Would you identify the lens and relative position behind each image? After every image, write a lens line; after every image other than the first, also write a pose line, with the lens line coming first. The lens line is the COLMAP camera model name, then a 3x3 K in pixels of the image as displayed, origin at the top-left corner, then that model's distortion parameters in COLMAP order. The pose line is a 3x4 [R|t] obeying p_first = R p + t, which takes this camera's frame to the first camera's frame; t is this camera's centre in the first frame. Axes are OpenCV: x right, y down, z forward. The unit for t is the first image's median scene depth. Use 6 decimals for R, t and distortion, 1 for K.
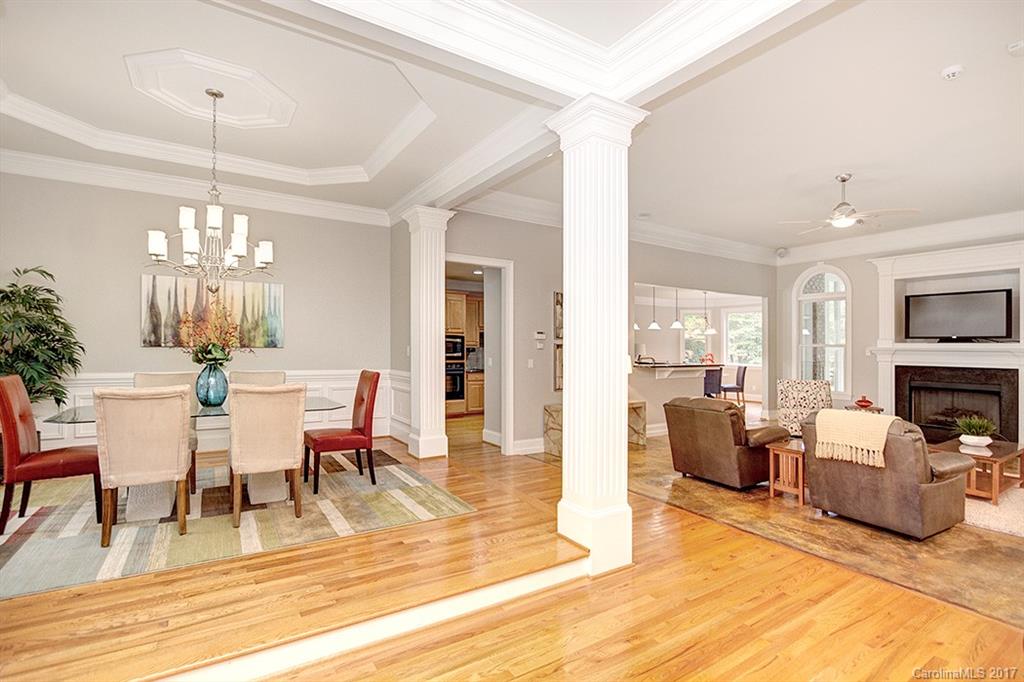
lens RADIAL K [[482.3, 0, 512.1], [0, 482.3, 346.7], [0, 0, 1]] dist [-0.000535, -0.000330]
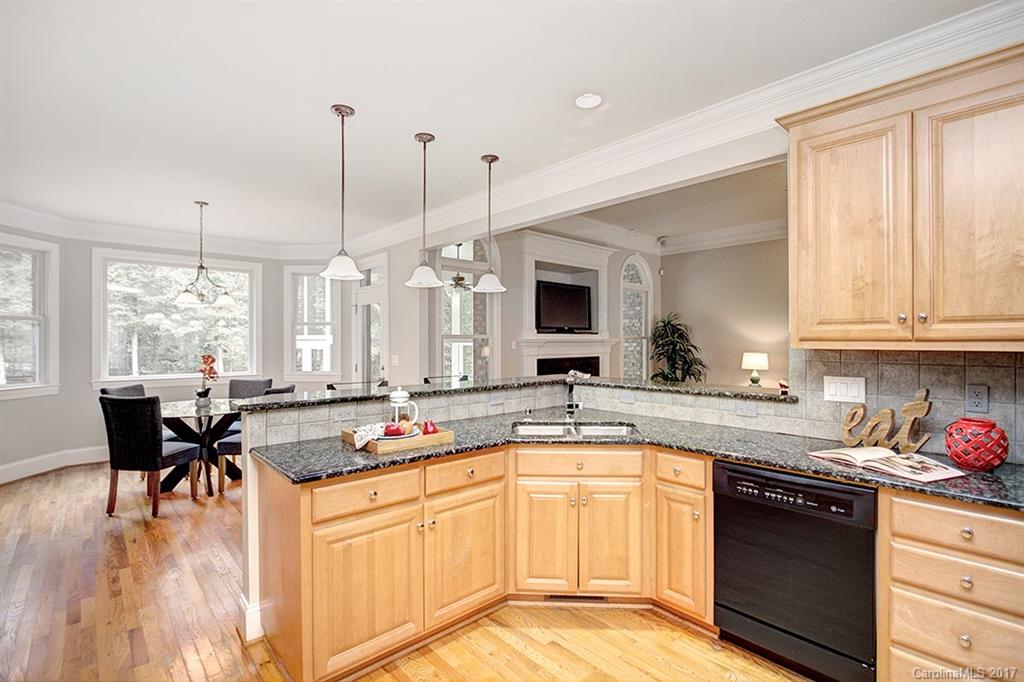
lens RADIAL K [[476.2, 0, 512.3], [0, 476.2, 336.7], [0, 0, 1]] dist [-0.021167, 0.000113]
pose [[-0.178466, -0.002399, 0.983943, -0.051388], [0.001009, 0.999996, 0.002621, -0.004523], [-0.983946, 0.001460, -0.178463, 1.347930]]
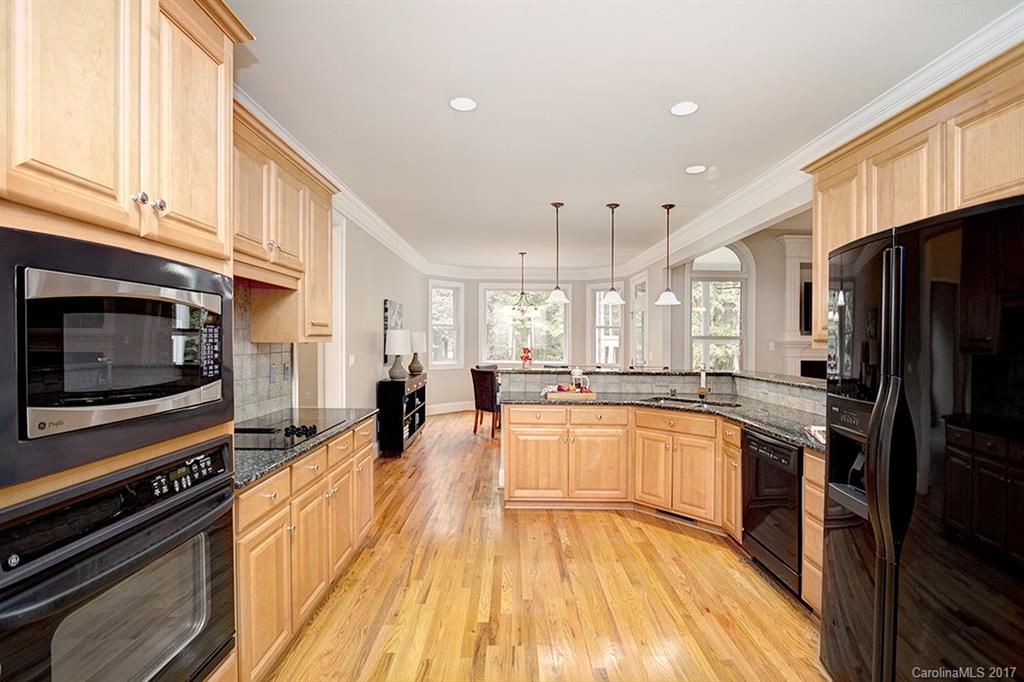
lens RADIAL K [[482.3, 0, 512.1], [0, 482.3, 346.7], [0, 0, 1]] dist [-0.000535, -0.000330]
pose [[0.526213, -0.017892, 0.850164, -0.258597], [-0.004130, 0.999713, 0.023596, -0.005761], [-0.850343, -0.015928, 0.525988, 1.108765]]
